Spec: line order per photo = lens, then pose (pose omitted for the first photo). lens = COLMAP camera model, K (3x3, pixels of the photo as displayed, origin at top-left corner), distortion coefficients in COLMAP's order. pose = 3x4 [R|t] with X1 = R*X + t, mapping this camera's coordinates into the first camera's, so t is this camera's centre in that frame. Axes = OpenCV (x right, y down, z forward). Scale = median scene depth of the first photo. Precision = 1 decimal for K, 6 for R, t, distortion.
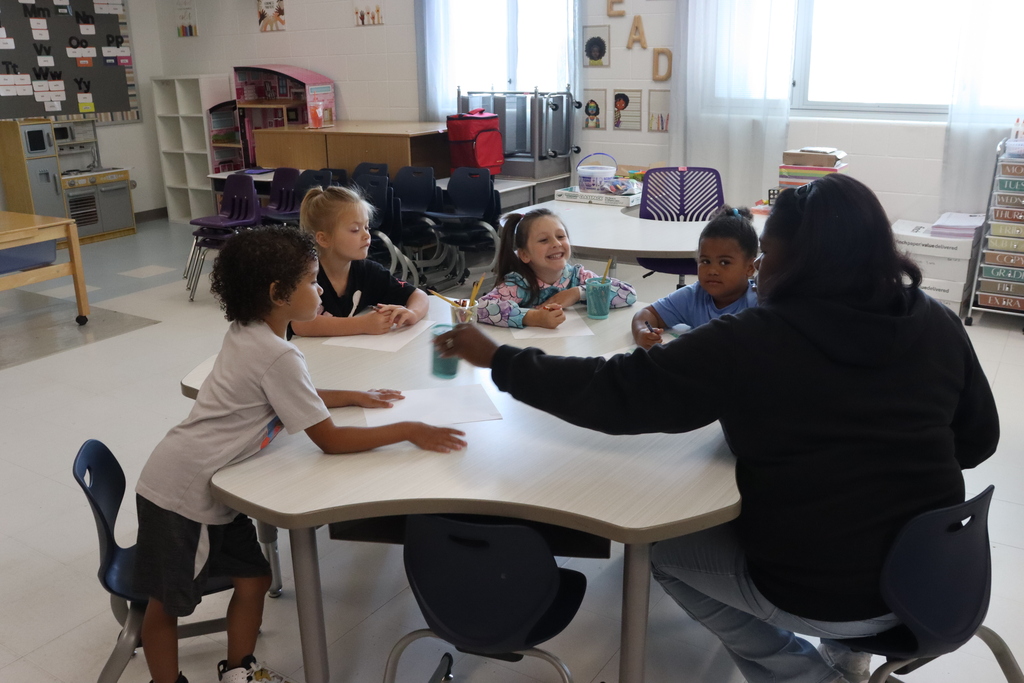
lens RADIAL K [[906.1, 0, 512.0], [0, 906.1, 341.5], [0, 0, 1]] dist [-0.065049, 0.010905]
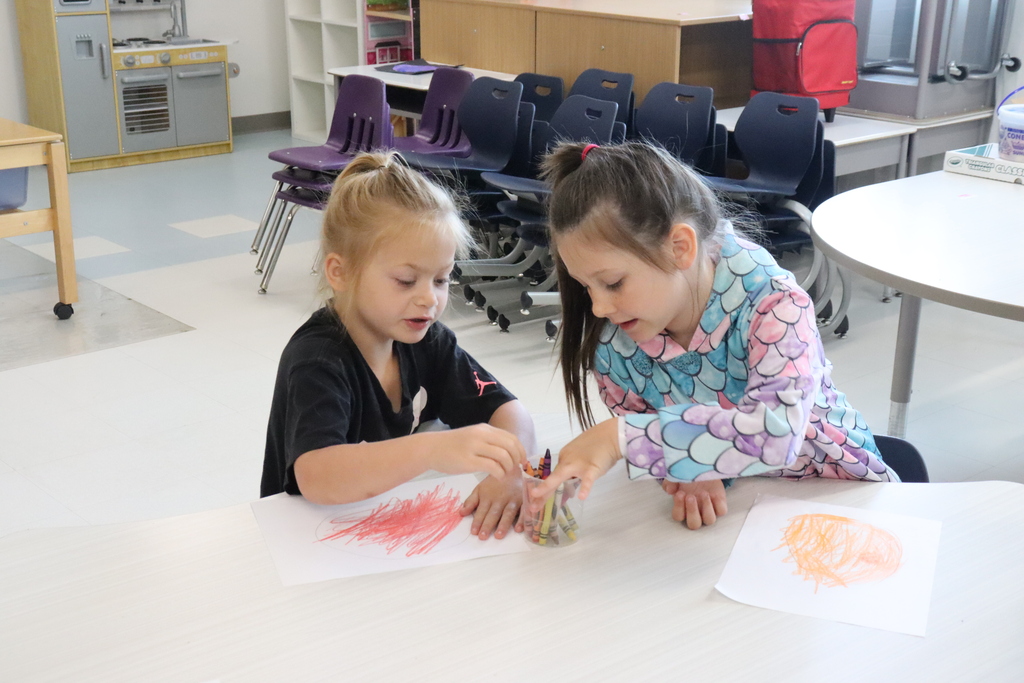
lens RADIAL K [[1395.3, 0, 544.5], [0, 1395.3, 341.7], [0, 0, 1]] dist [0.070766, 0.062607]
pose [[0.963976, 0.111221, -0.241620, 0.024556], [-0.107823, 0.993796, 0.027285, -0.044723], [0.243155, -0.000250, 0.969987, 0.144025]]
